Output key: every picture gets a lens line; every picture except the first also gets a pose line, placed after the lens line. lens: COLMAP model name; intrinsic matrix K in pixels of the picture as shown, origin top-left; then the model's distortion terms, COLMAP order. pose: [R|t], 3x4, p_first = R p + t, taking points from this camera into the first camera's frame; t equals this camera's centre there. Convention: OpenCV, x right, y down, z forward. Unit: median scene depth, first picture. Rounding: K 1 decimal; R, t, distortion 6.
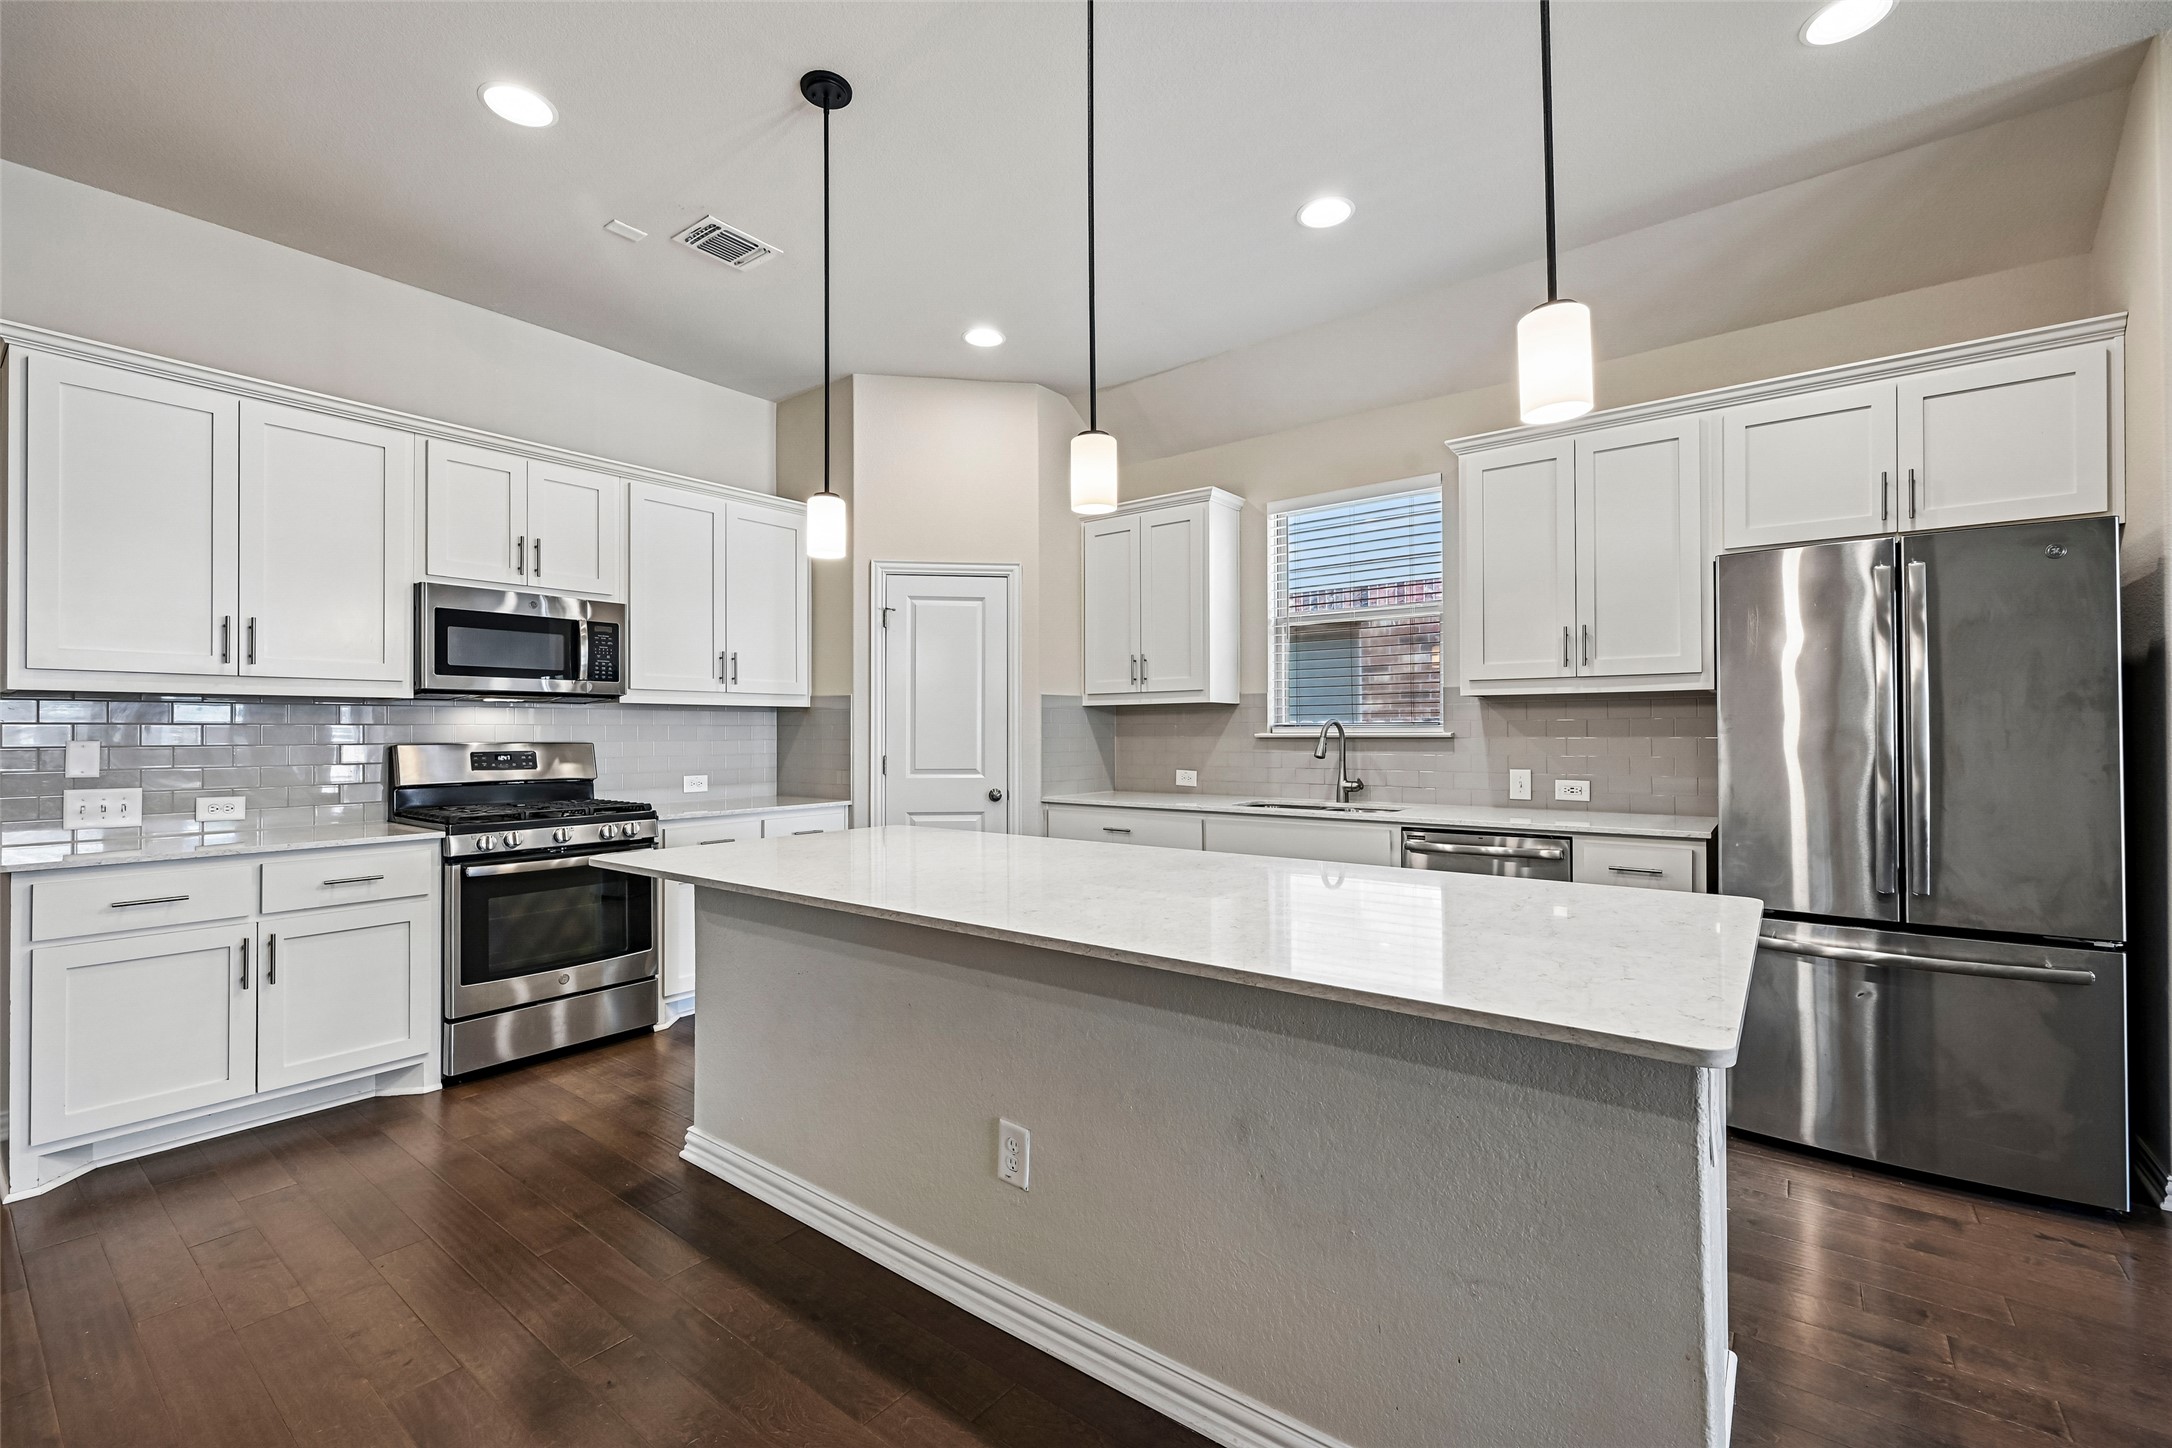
lens RADIAL K [[981.0, 0, 1084.2], [0, 981.0, 725.8], [0, 0, 1]] dist [-0.000363, -0.000004]
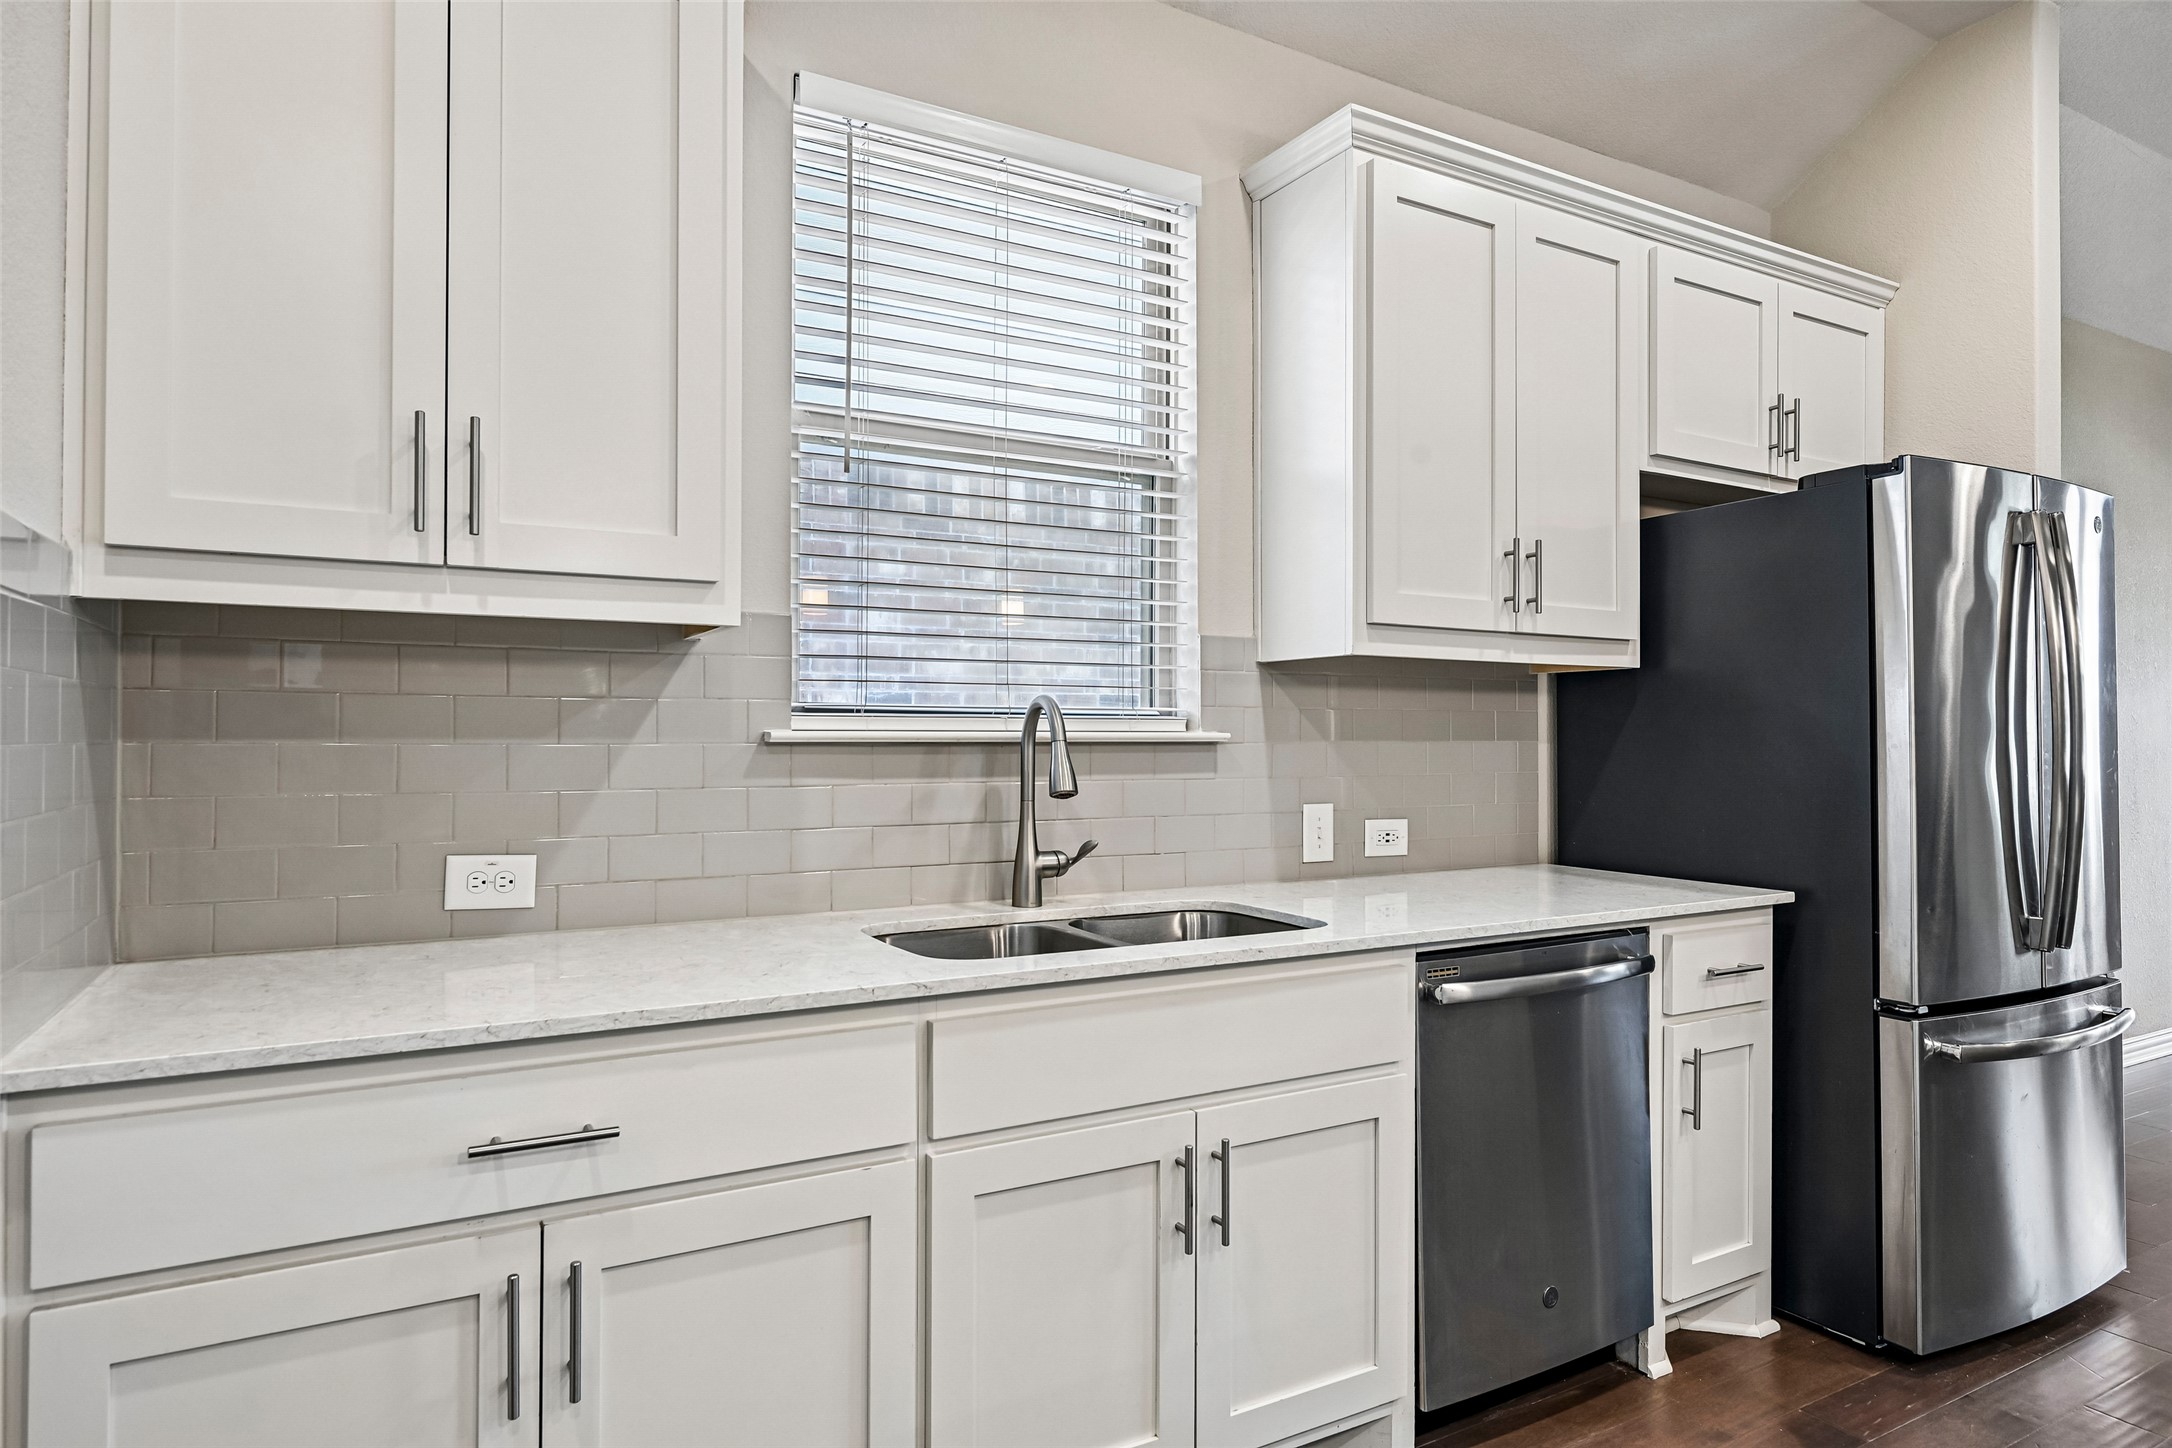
lens RADIAL K [[1258.8, 0, 1083.6], [0, 1258.8, 728.4], [0, 0, 1]] dist [0.000817, 0.000051]
pose [[0.368751, 0.015058, 0.929406, -0.208468], [-0.008332, 0.999882, -0.012894, 0.013301], [-0.929491, -0.002989, 0.368833, 0.818508]]
